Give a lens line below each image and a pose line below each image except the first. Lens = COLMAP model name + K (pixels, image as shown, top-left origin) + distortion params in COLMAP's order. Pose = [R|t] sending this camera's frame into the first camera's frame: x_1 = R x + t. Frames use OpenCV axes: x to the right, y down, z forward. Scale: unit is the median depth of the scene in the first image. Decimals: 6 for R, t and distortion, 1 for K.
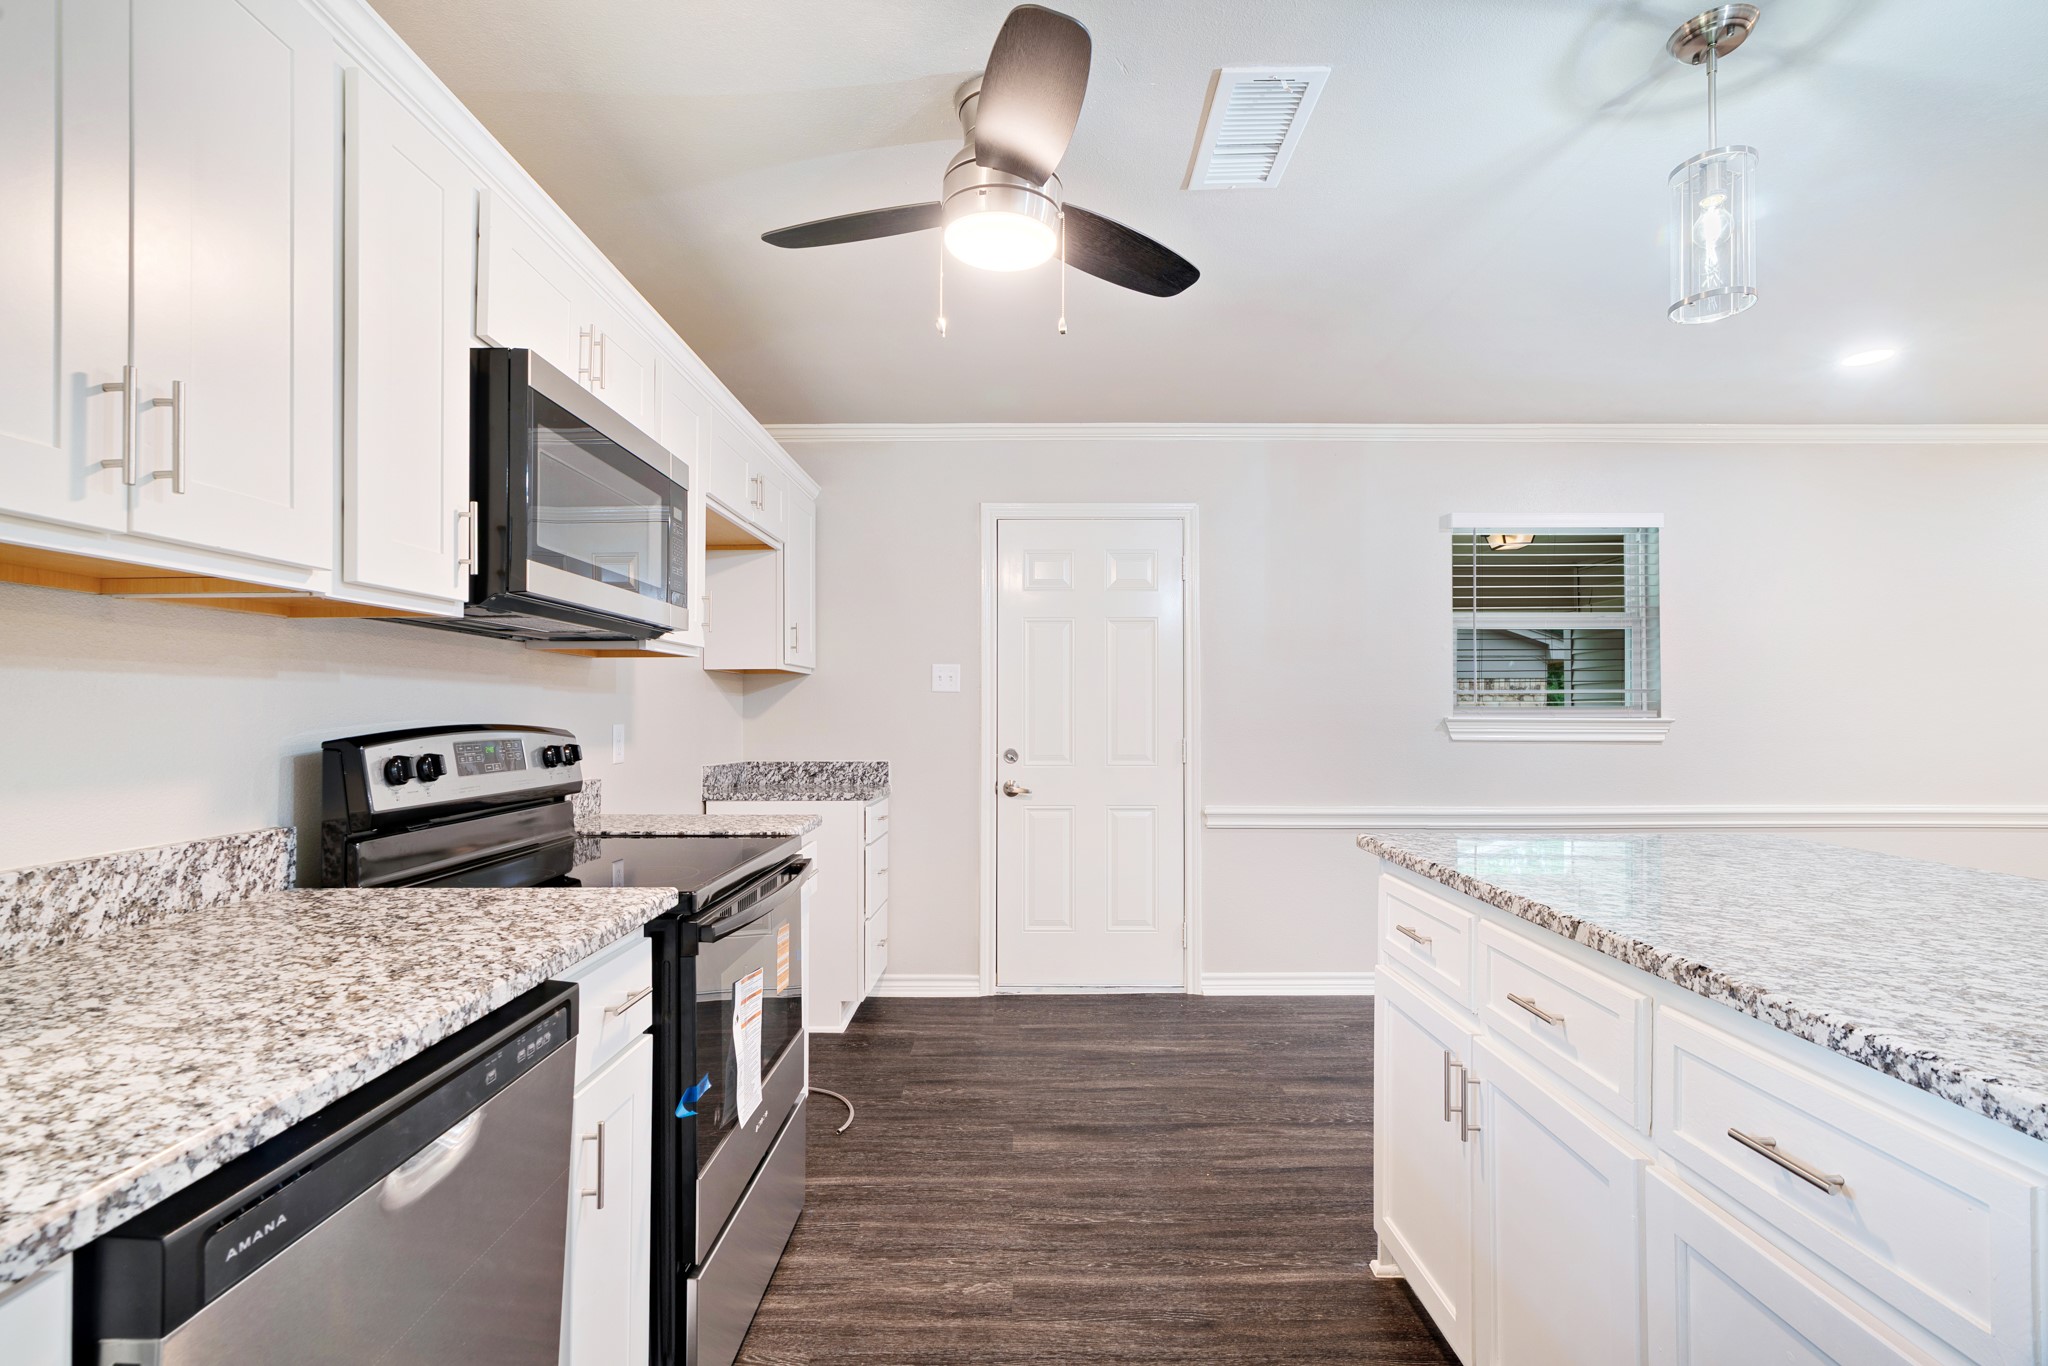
lens RADIAL K [[947.9, 0, 1015.2], [0, 947.9, 698.4], [0, 0, 1]] dist [-0.000941, -0.000231]
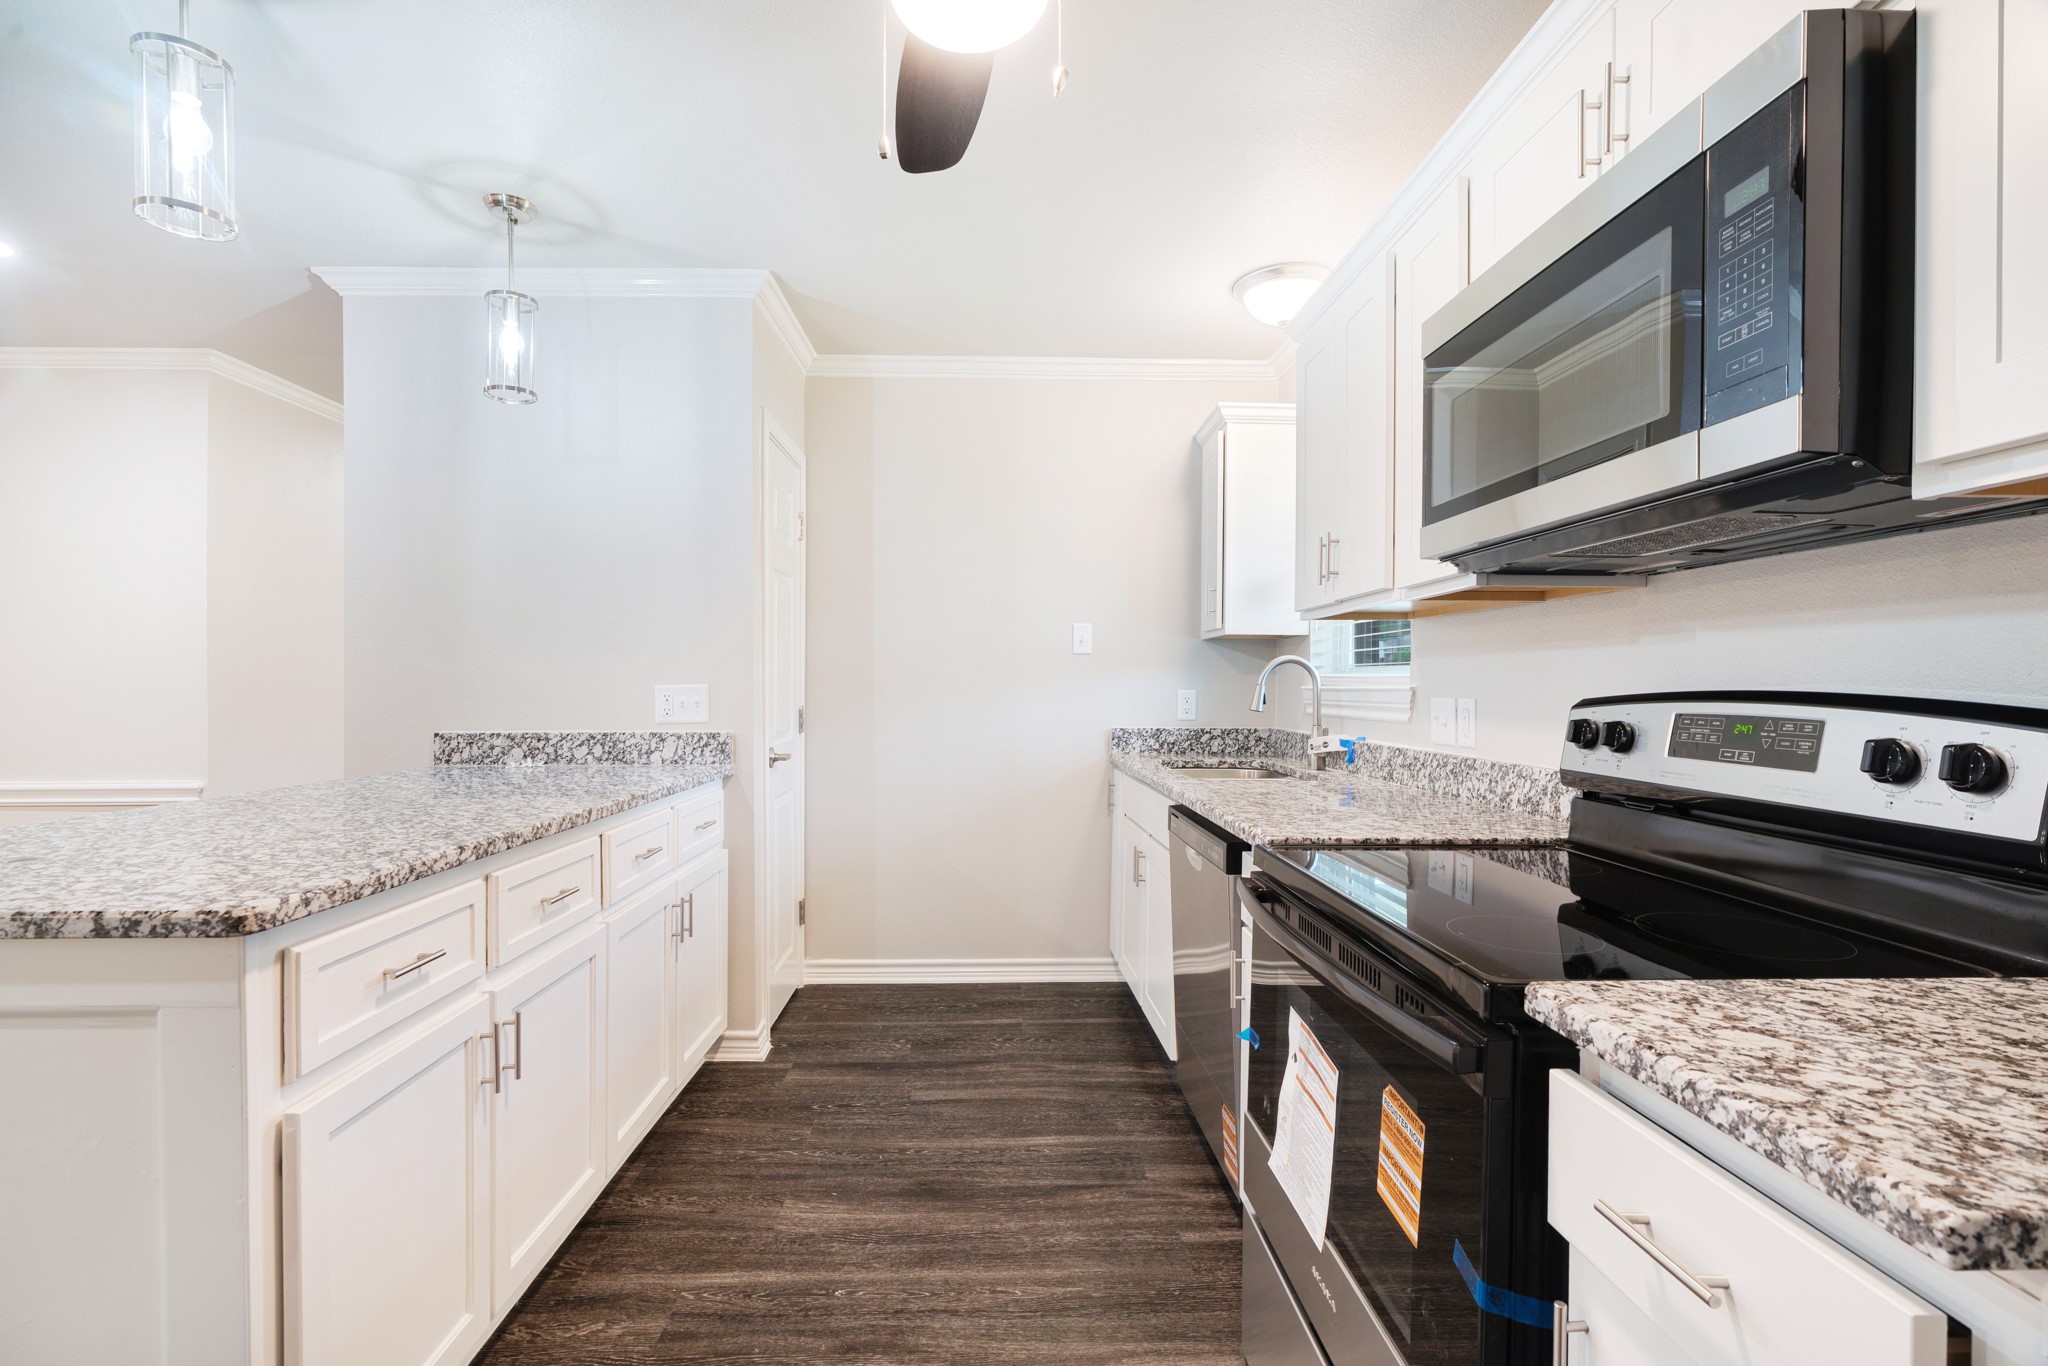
lens RADIAL K [[948.8, 0, 1015.2], [0, 948.8, 680.0], [0, 0, 1]] dist [0.001776, 0.000116]
pose [[-0.998964, -0.002701, -0.045434, -0.005531], [-0.002010, 0.999882, -0.015237, 0.015621], [0.045470, -0.015130, -0.998851, 0.864549]]
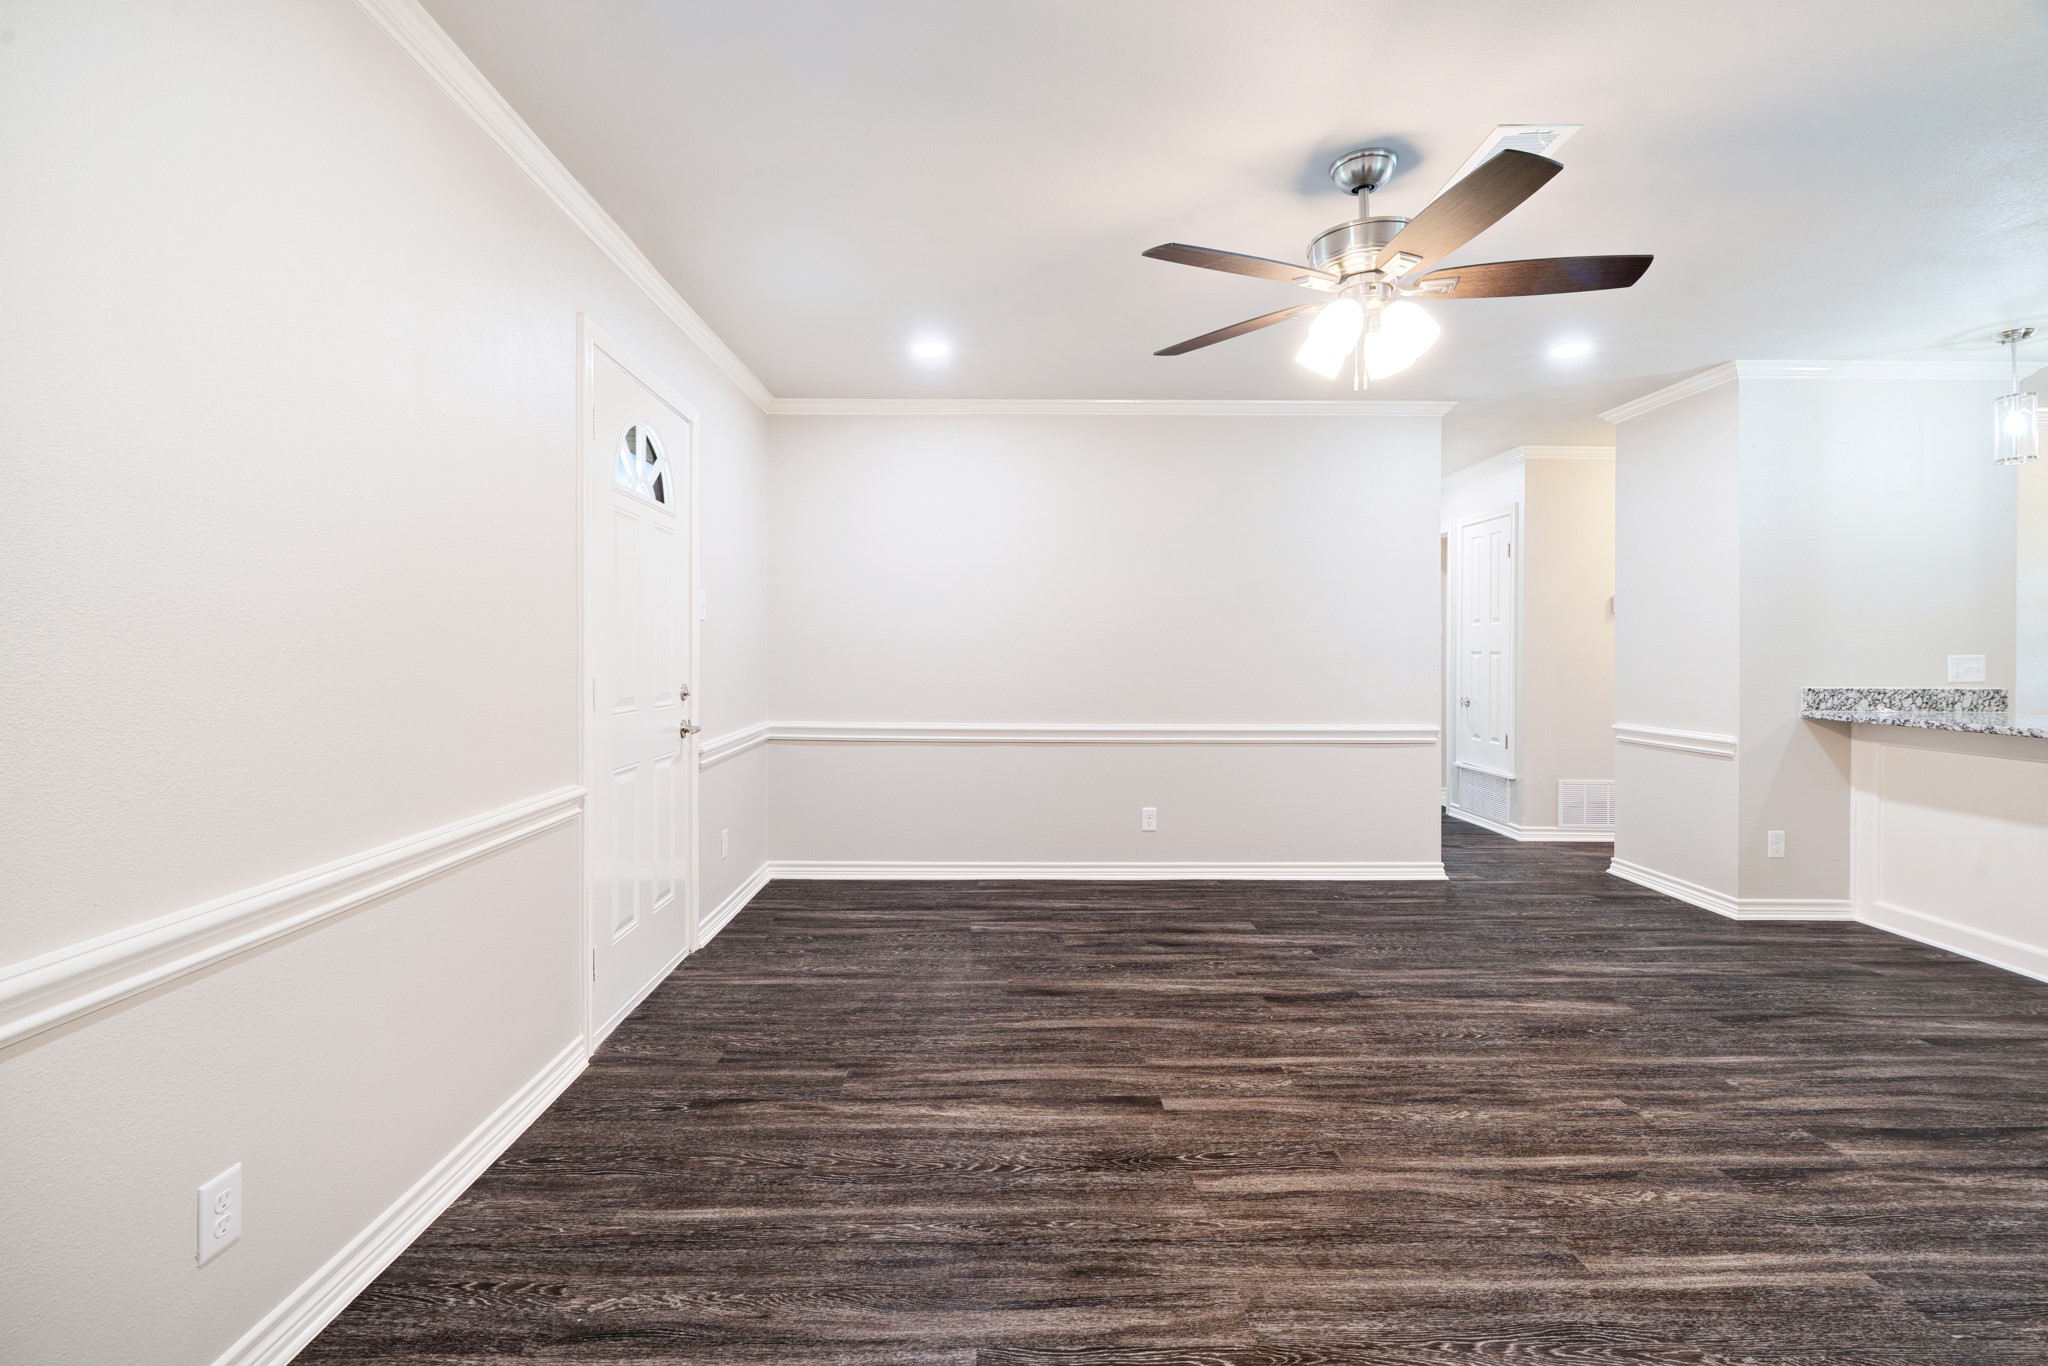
lens RADIAL K [[956.1, 0, 1002.6], [0, 956.1, 669.7], [0, 0, 1]] dist [-0.023109, 0.007649]
pose [[-0.999313, -0.010464, -0.035557, 1.423410], [-0.010639, 0.999932, 0.004738, 0.031342], [0.035505, 0.005113, -0.999356, 1.137772]]
